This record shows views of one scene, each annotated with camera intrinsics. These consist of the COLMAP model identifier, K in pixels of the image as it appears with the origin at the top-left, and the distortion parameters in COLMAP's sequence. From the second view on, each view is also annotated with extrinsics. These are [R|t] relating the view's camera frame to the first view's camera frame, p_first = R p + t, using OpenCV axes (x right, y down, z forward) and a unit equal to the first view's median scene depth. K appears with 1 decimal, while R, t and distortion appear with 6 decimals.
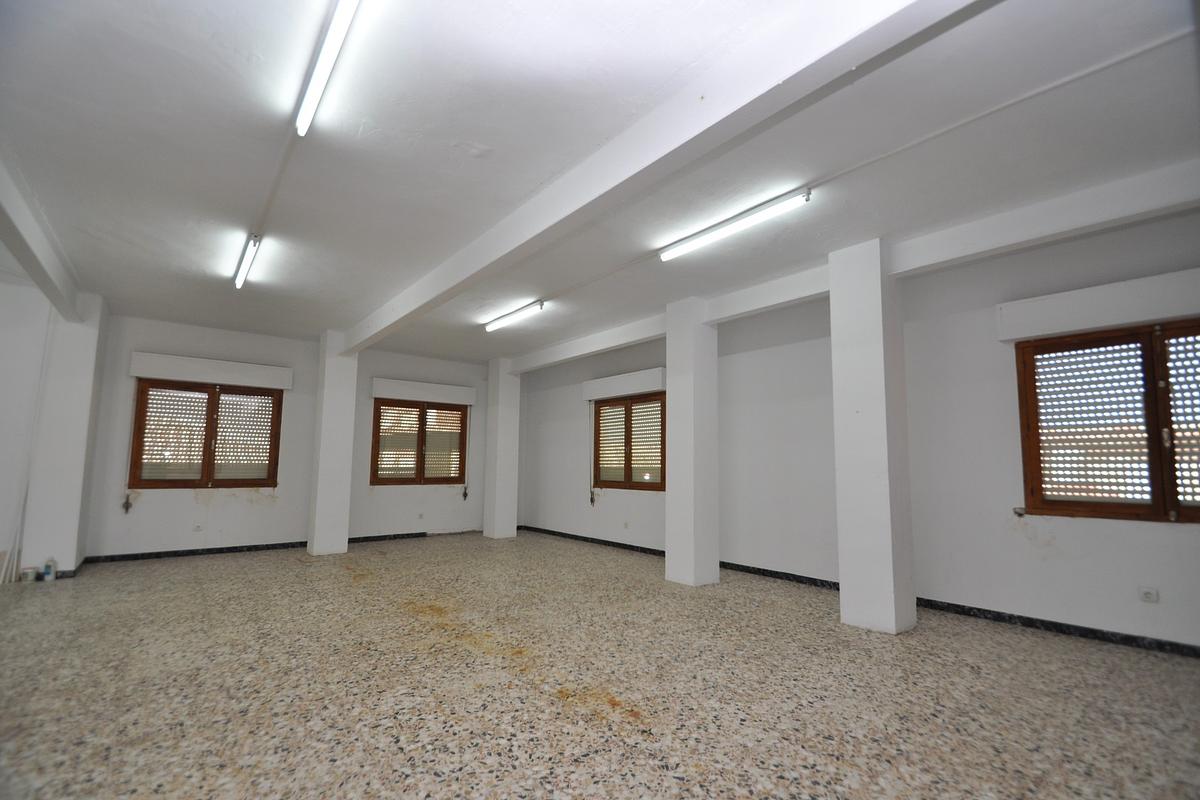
lens RADIAL K [[525.8, 0, 600.8], [0, 525.8, 416.0], [0, 0, 1]] dist [0.020054, -0.020596]
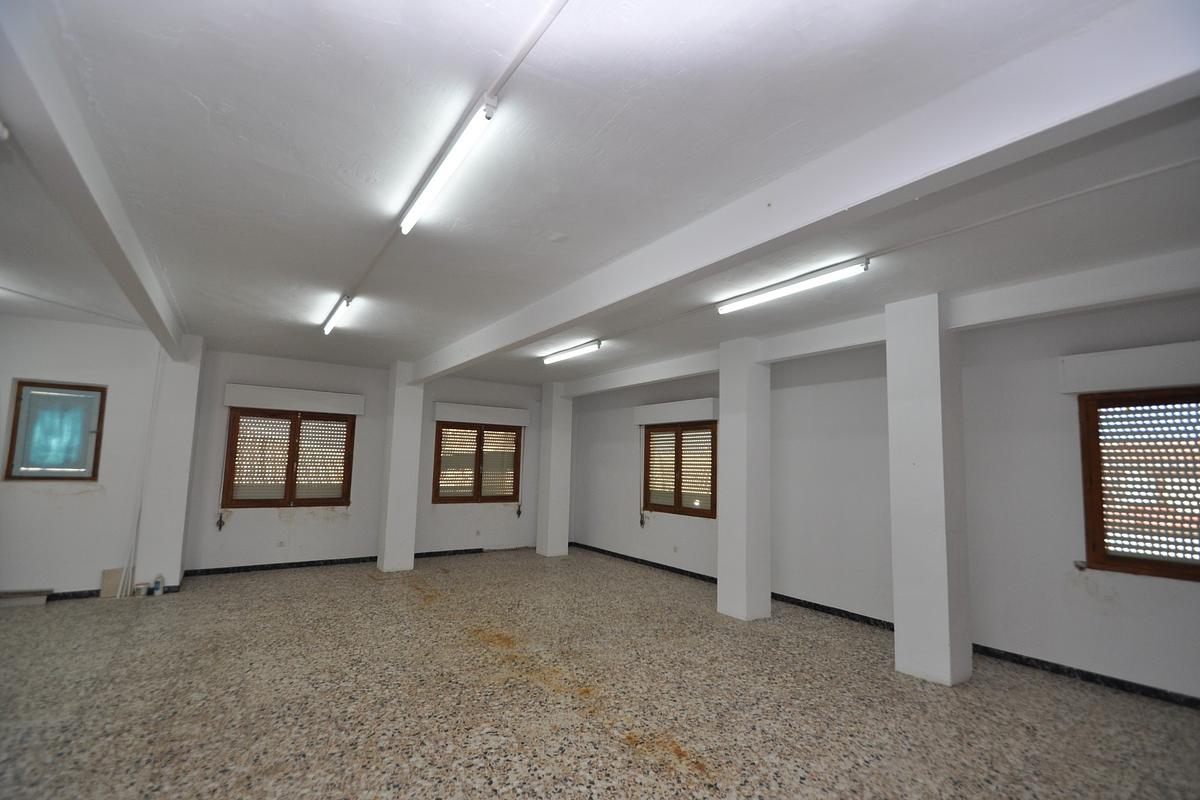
lens RADIAL K [[527.1, 0, 602.1], [0, 527.1, 415.7], [0, 0, 1]] dist [0.008041, -0.011389]
pose [[0.997169, 0.008226, -0.074746, -0.042331], [-0.008176, 0.999966, 0.000981, -0.107089], [0.074751, -0.000367, 0.997202, -0.067170]]
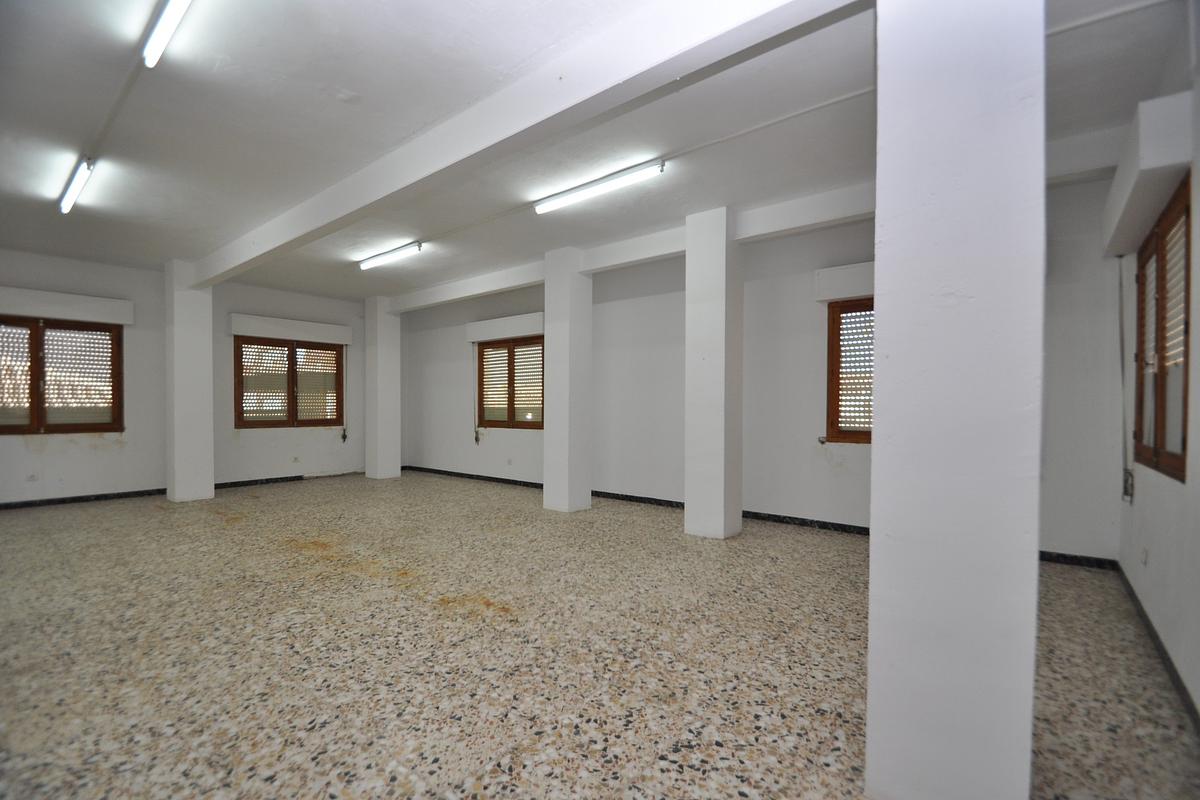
lens RADIAL K [[525.8, 0, 600.8], [0, 525.8, 416.0], [0, 0, 1]] dist [0.020054, -0.020596]
pose [[0.978861, -0.011328, 0.204214, 0.024902], [-0.011886, 0.993627, 0.112092, -0.011346], [-0.204182, -0.112150, 0.972488, -0.118848]]
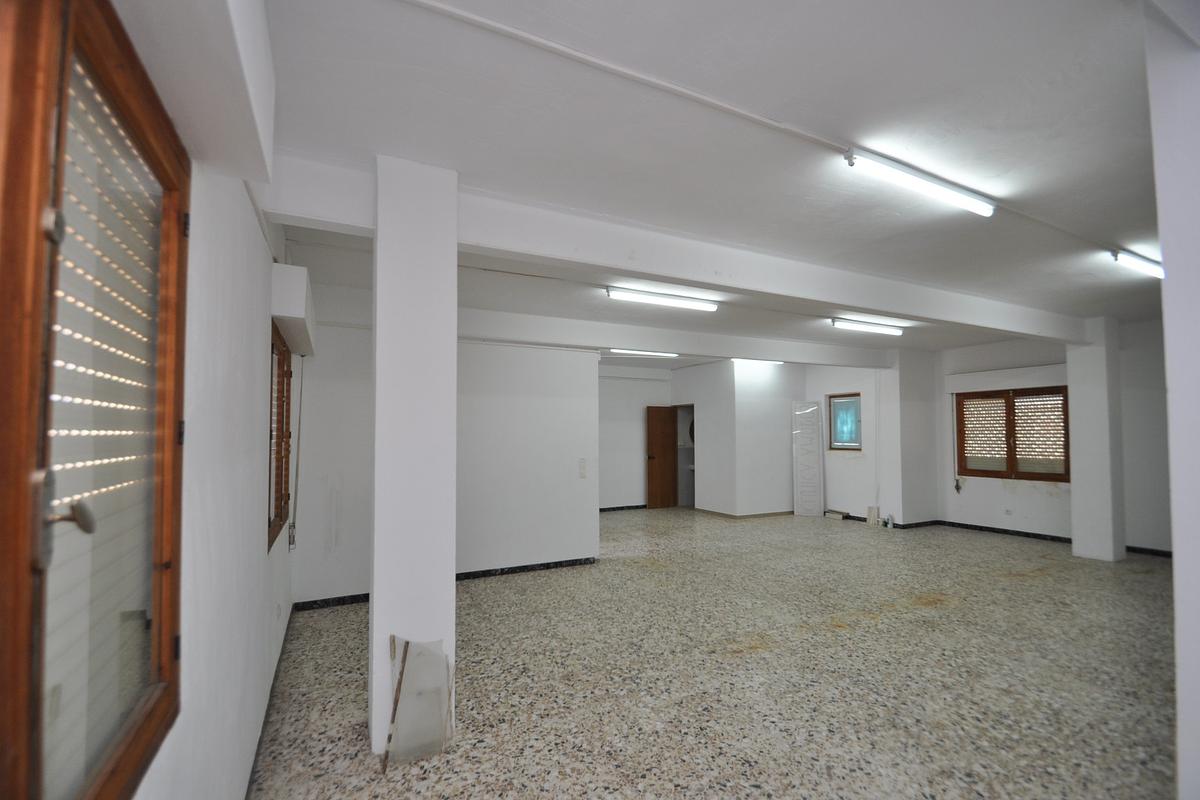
lens RADIAL K [[525.8, 0, 600.8], [0, 525.8, 416.0], [0, 0, 1]] dist [0.020054, -0.020596]
pose [[-0.207996, -0.044294, -0.977126, 1.104102], [0.092926, 0.993561, -0.064820, -0.019788], [0.973706, -0.104283, -0.202540, 0.683313]]
